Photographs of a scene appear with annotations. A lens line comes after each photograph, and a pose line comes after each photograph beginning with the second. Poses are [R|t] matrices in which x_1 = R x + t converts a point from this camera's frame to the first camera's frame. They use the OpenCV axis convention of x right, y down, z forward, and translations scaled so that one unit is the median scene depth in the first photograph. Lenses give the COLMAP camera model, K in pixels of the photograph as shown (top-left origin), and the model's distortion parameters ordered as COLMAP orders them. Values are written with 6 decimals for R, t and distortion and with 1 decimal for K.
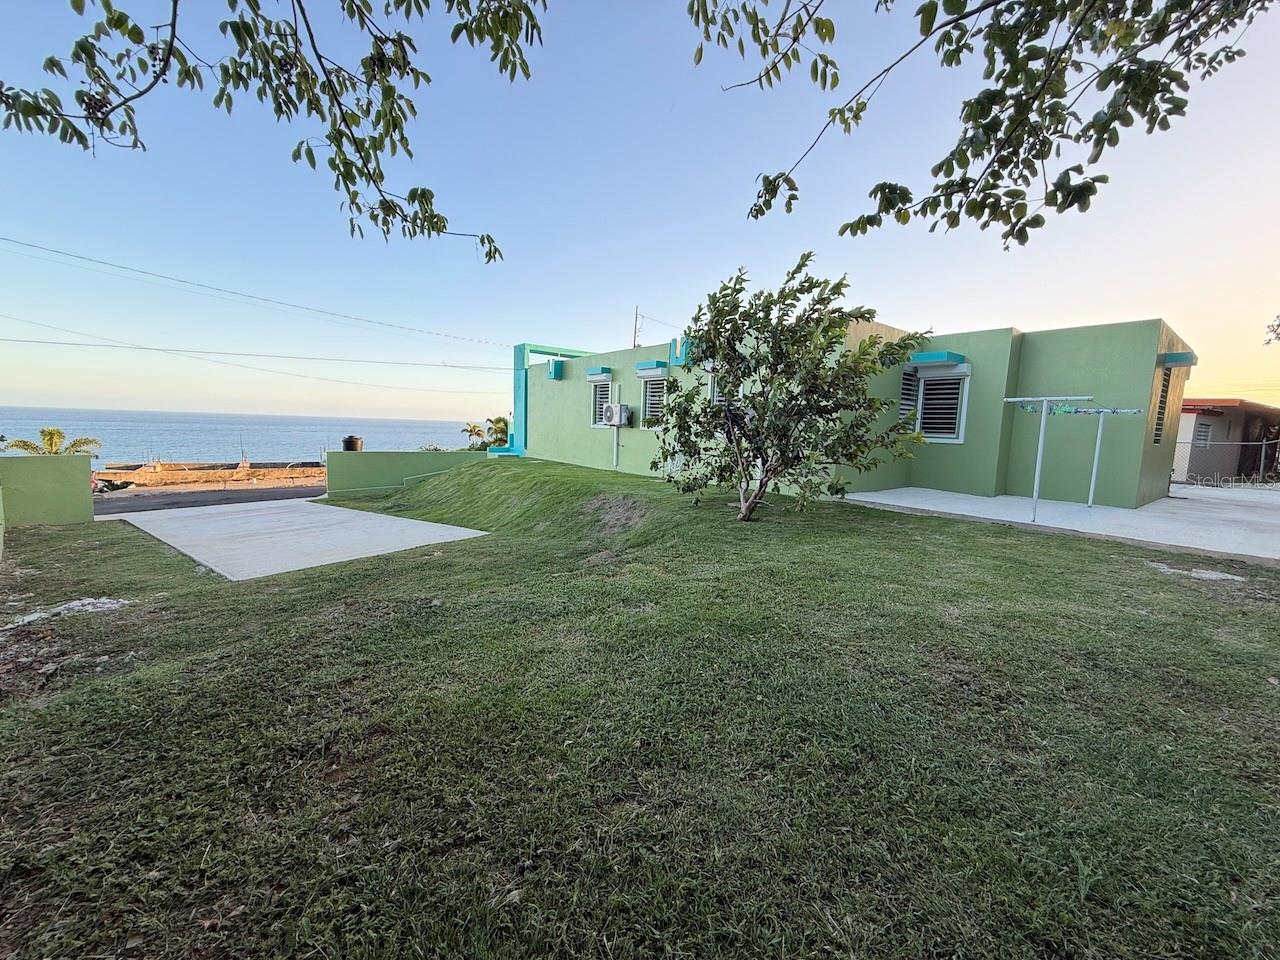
lens RADIAL K [[508.4, 0, 629.9], [0, 508.4, 475.2], [0, 0, 1]] dist [-0.001671, 0.000731]
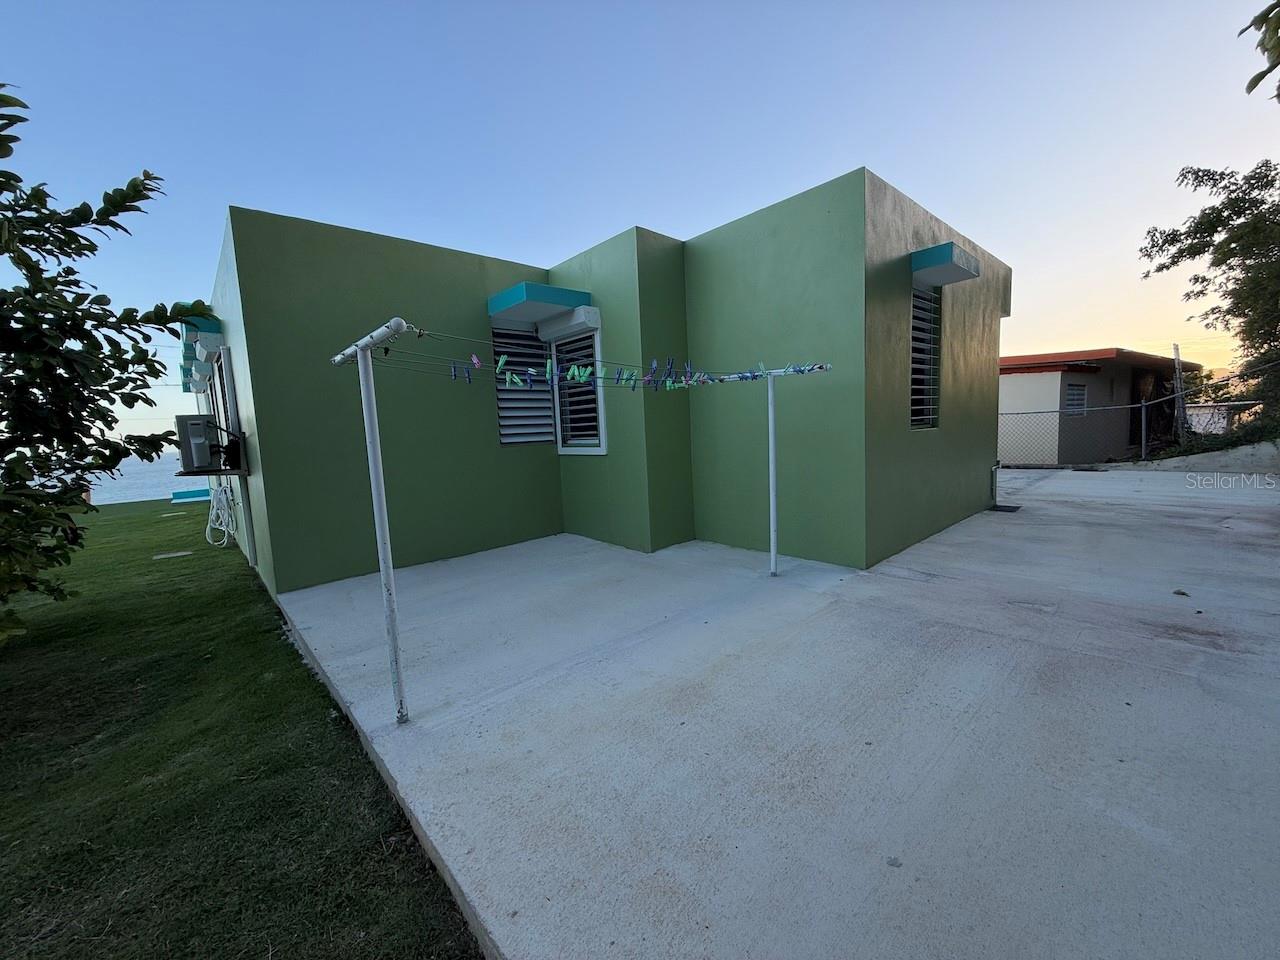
lens RADIAL K [[508.4, 0, 645.0], [0, 508.4, 479.0], [0, 0, 1]] dist [-0.001671, 0.000731]
pose [[0.993716, -0.085651, 0.072063, 0.655528], [0.084889, 0.996298, 0.013586, -0.040408], [-0.072960, -0.007383, 0.997308, 0.453267]]
